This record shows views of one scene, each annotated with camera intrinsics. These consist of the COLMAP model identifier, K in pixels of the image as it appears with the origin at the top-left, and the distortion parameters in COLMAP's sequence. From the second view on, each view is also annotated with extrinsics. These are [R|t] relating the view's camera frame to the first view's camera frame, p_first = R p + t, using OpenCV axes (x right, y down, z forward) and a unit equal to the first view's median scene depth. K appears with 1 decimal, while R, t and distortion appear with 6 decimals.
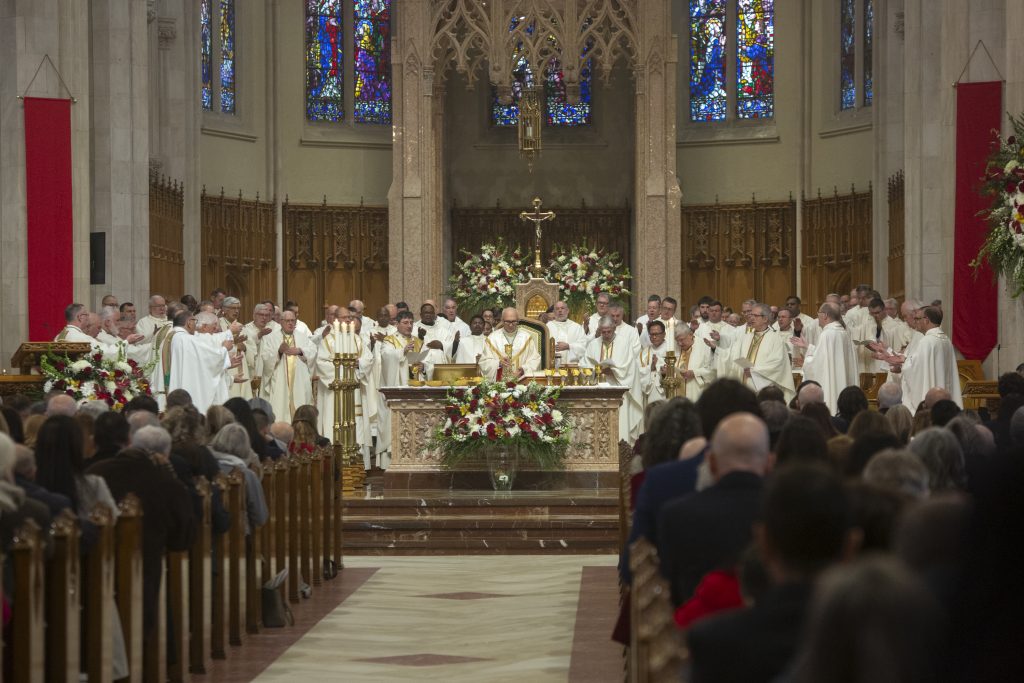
lens RADIAL K [[3504.0, 0, 530.9], [0, 3504.0, 340.5], [0, 0, 1]] dist [0.543719, -0.260447]
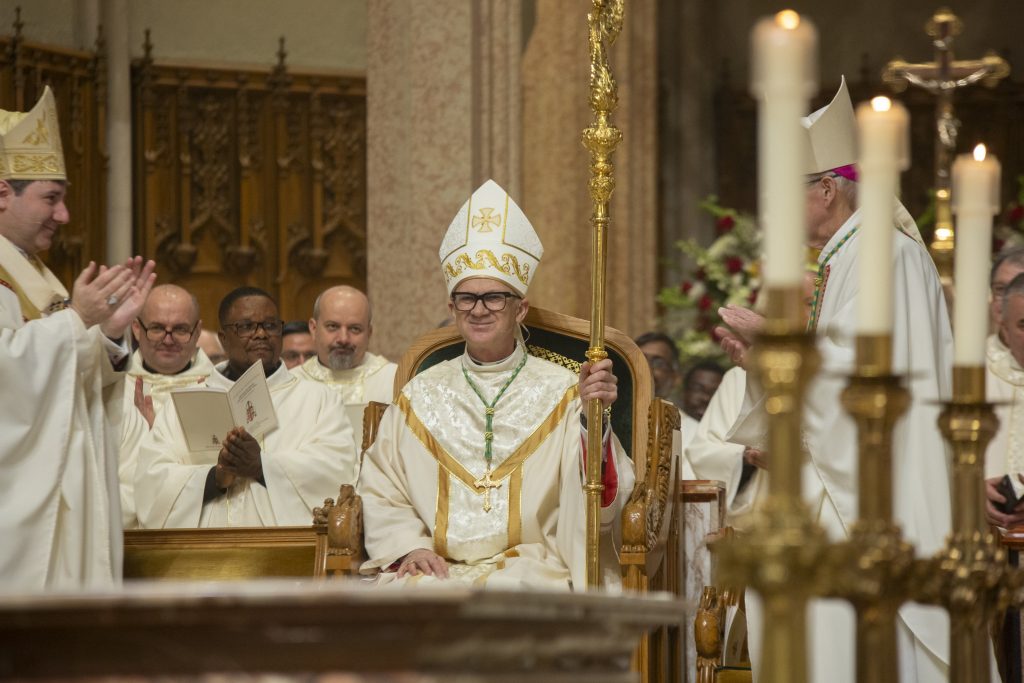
lens RADIAL K [[5424.0, 0, 512.0], [0, 5424.0, 341.5], [0, 0, 1]] dist [2.171471, 9.131684]
pose [[0.986488, -0.006544, -0.163703, 0.040972], [-0.001615, 0.998765, -0.049654, 0.009504], [0.163825, 0.049248, 0.985259, 0.537341]]
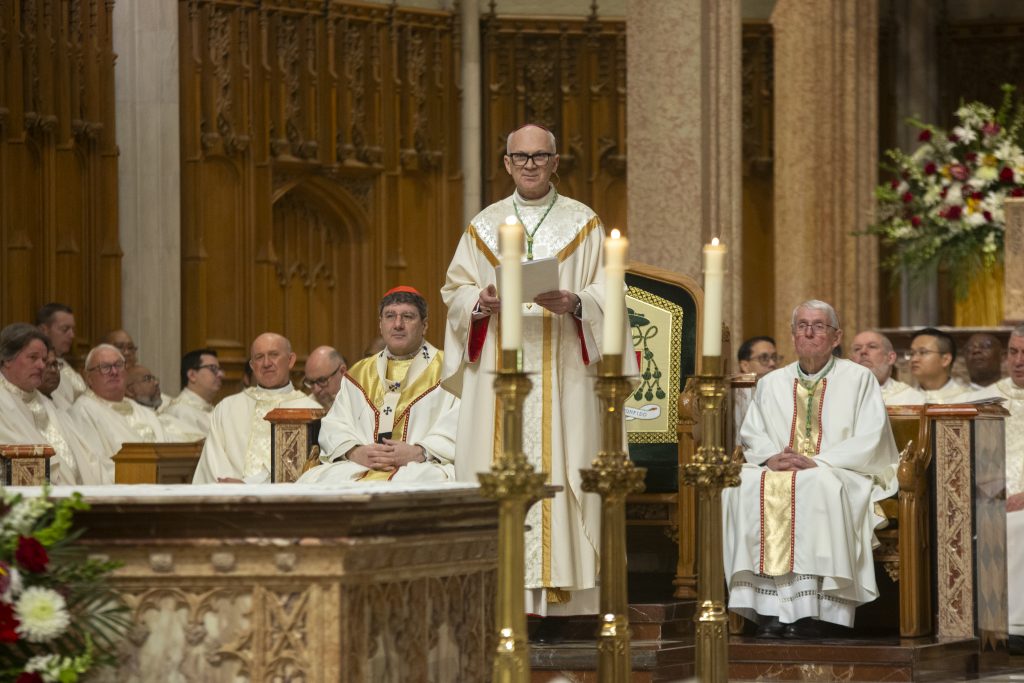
lens RADIAL K [[5153.3, 0, 559.6], [0, 5153.3, 297.7], [0, 0, 1]] dist [1.428257, 11.475937]
pose [[0.967363, -0.007917, -0.253272, 0.090675], [0.003980, 0.999863, -0.016054, 0.003472], [0.253364, 0.014522, 0.967262, 0.426051]]
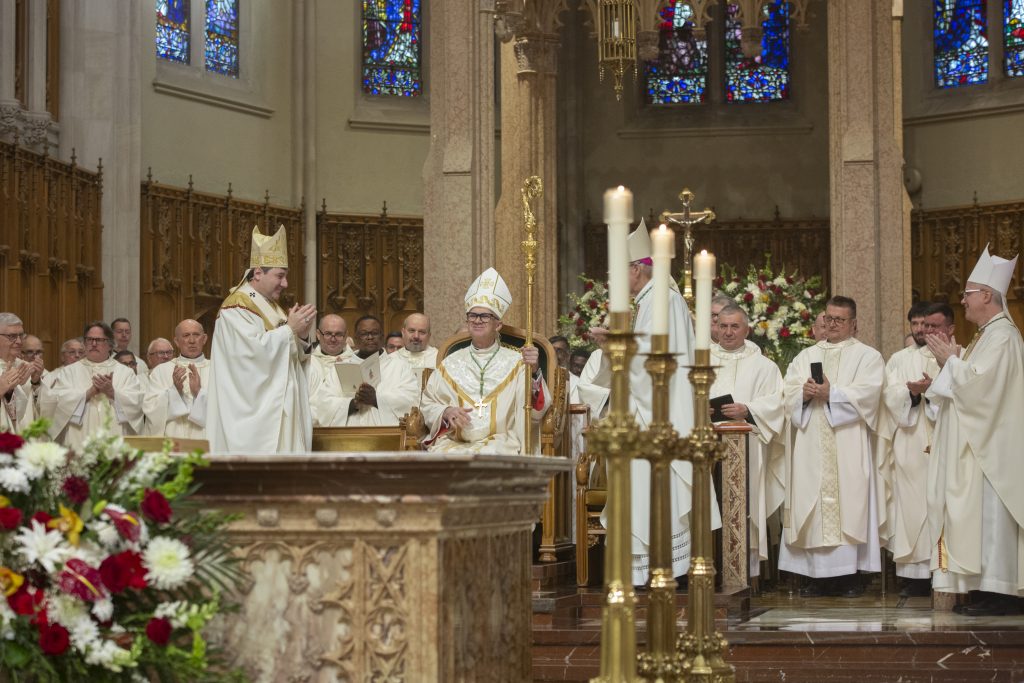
lens RADIAL K [[2503.5, 0, 512.0], [0, 2503.5, 341.5], [0, 0, 1]] dist [-0.066654, 0.353029]
pose [[0.987836, -0.009830, -0.155189, 0.040518], [0.002198, 0.998783, -0.049278, 0.009466], [0.155484, 0.048338, 0.986655, 0.539619]]
